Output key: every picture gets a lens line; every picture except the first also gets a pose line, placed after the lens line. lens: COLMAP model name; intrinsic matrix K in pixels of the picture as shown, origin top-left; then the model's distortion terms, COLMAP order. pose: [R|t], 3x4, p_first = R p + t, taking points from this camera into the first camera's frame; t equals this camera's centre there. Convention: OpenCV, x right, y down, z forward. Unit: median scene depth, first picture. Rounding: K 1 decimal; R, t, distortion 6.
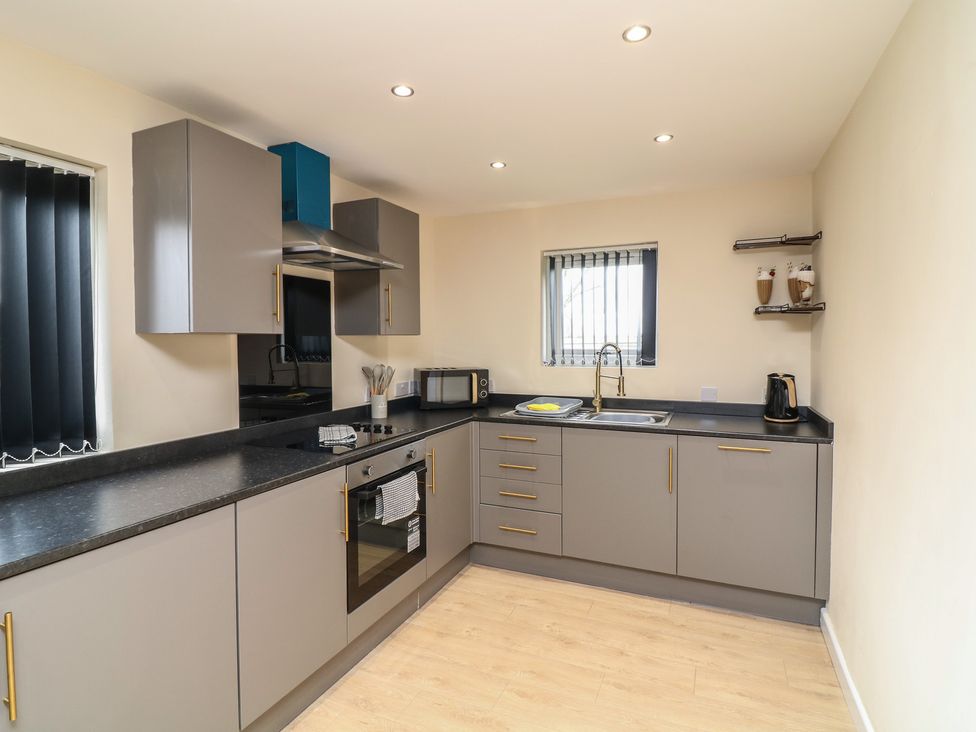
lens RADIAL K [[520.5, 0, 486.8], [0, 520.5, 356.9], [0, 0, 1]] dist [0.002933, -0.011452]
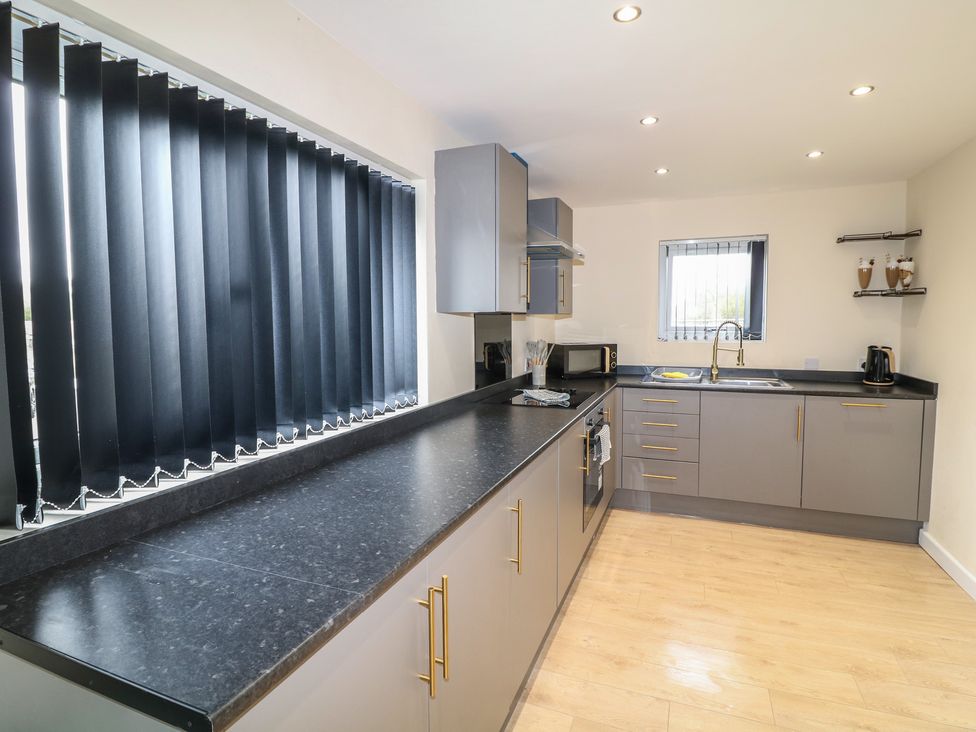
lens RADIAL K [[520.5, 0, 484.4], [0, 520.5, 358.1], [0, 0, 1]] dist [0.002933, -0.011452]
pose [[0.999182, -0.003720, 0.040272, -0.427160], [0.002176, 0.999263, 0.038312, 0.012766], [-0.040385, -0.038193, 0.998454, -0.188848]]
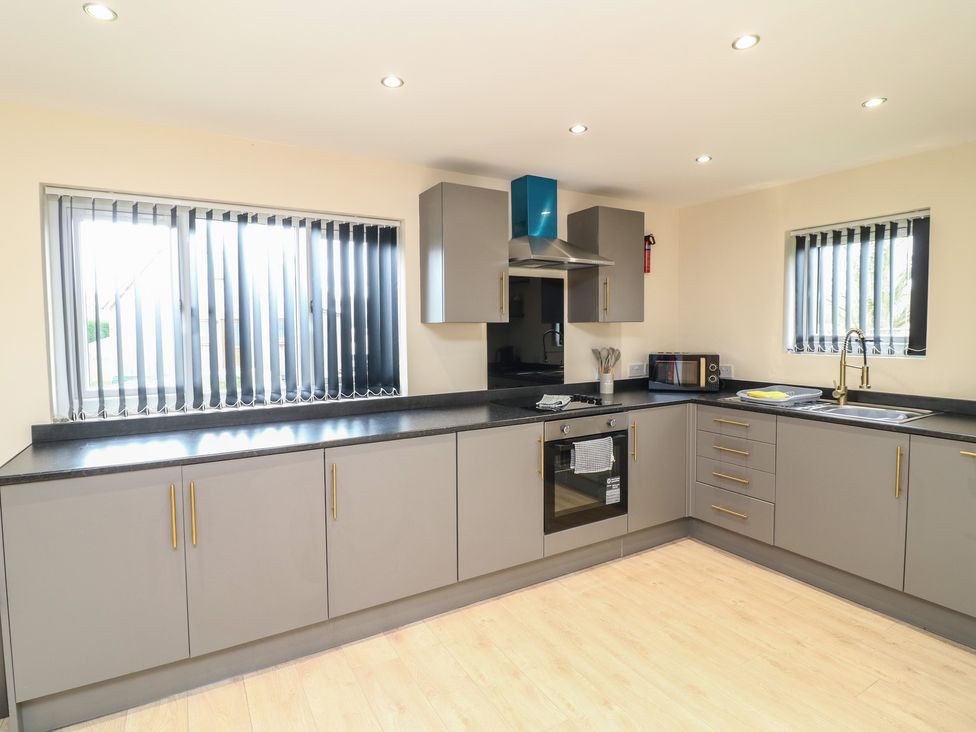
lens RADIAL K [[520.5, 0, 484.0], [0, 520.5, 358.2], [0, 0, 1]] dist [0.002933, -0.011452]
pose [[0.814504, 0.033240, -0.579204, 0.274156], [-0.015300, 0.999241, 0.035830, 0.001598], [0.579956, -0.020322, 0.814395, -0.119124]]
